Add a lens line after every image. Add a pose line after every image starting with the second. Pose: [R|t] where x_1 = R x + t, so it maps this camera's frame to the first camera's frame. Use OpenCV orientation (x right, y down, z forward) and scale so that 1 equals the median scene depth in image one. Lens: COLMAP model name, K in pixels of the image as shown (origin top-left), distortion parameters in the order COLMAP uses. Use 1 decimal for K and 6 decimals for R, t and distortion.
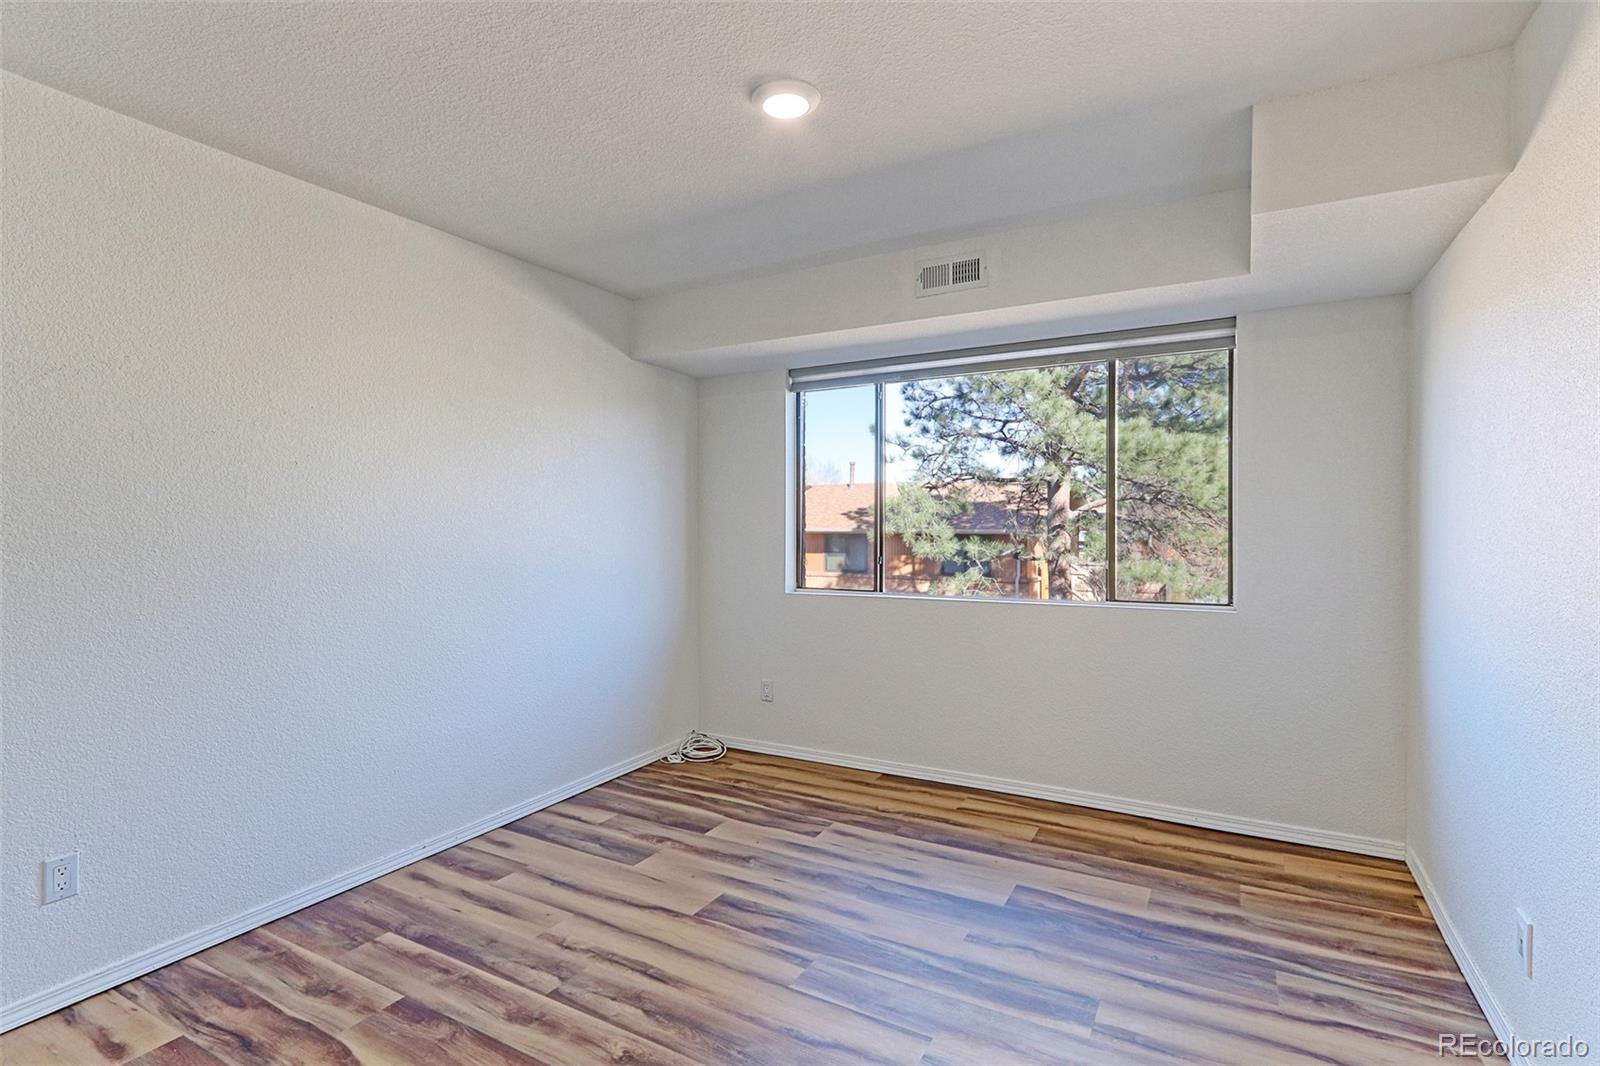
lens RADIAL K [[740.6, 0, 795.0], [0, 740.6, 532.9], [0, 0, 1]] dist [-0.001353, 0.000343]
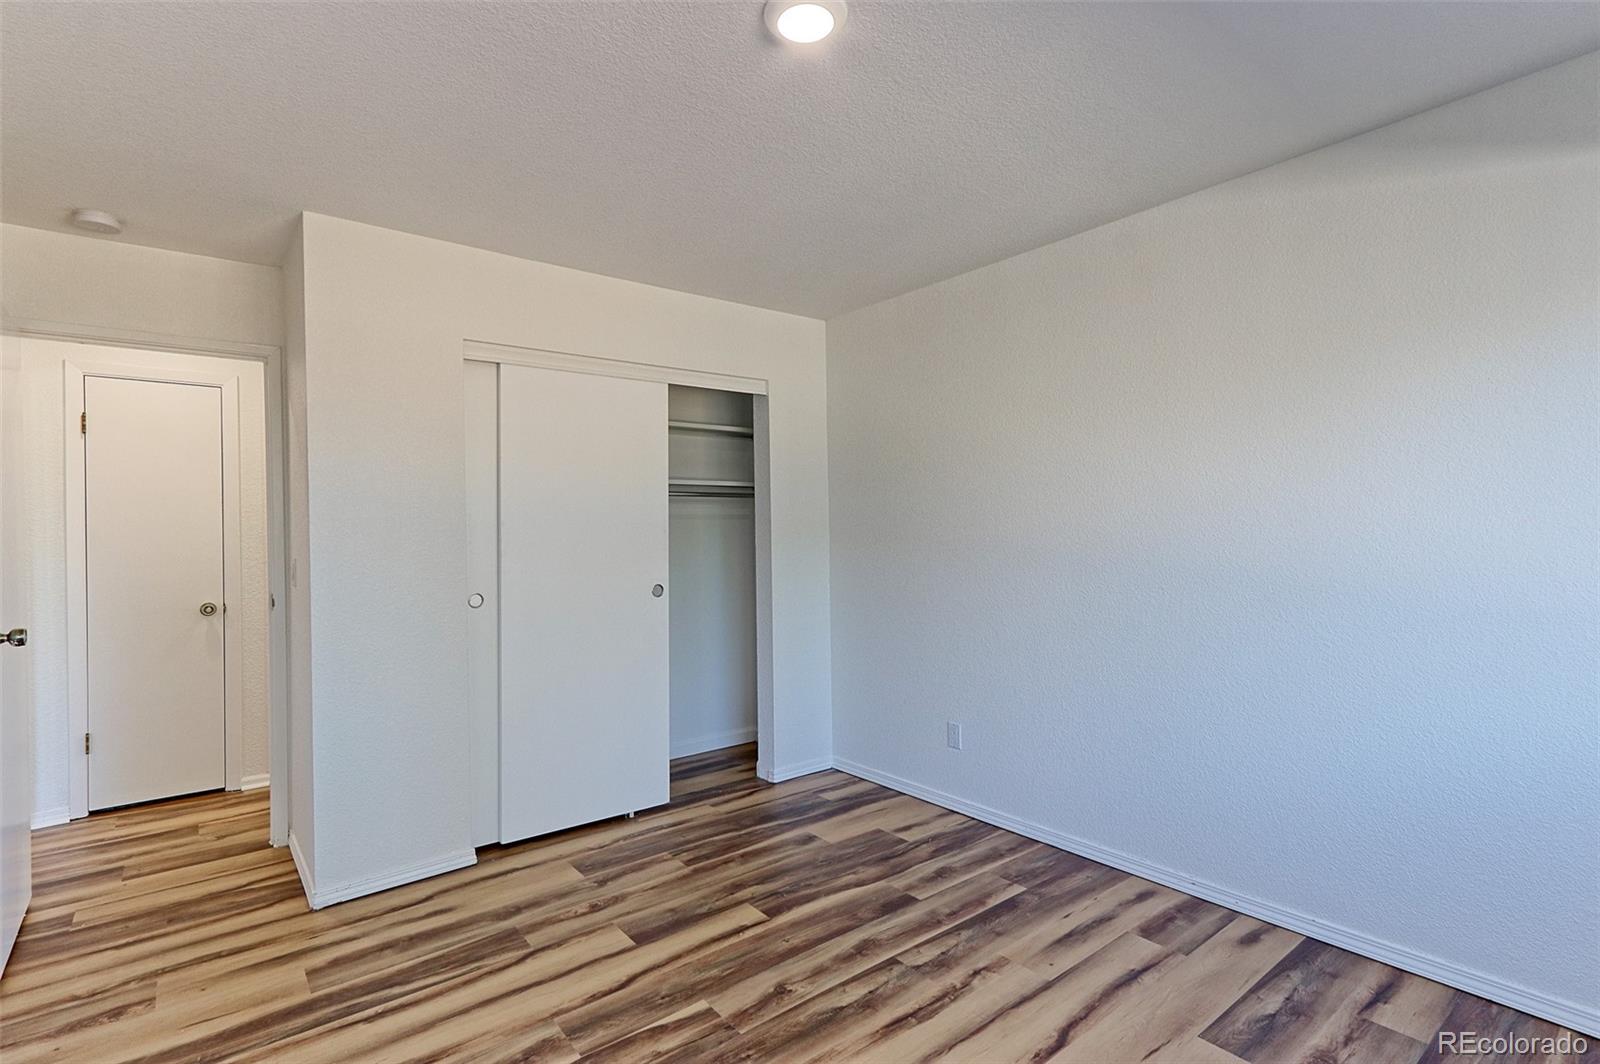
lens RADIAL K [[740.6, 0, 795.0], [0, 740.6, 531.9], [0, 0, 1]] dist [-0.001353, 0.000343]
pose [[-0.349808, 0.007297, -0.936793, 0.652127], [0.006585, 0.999964, 0.005330, -0.017730], [0.936798, -0.004304, -0.349843, 1.088652]]
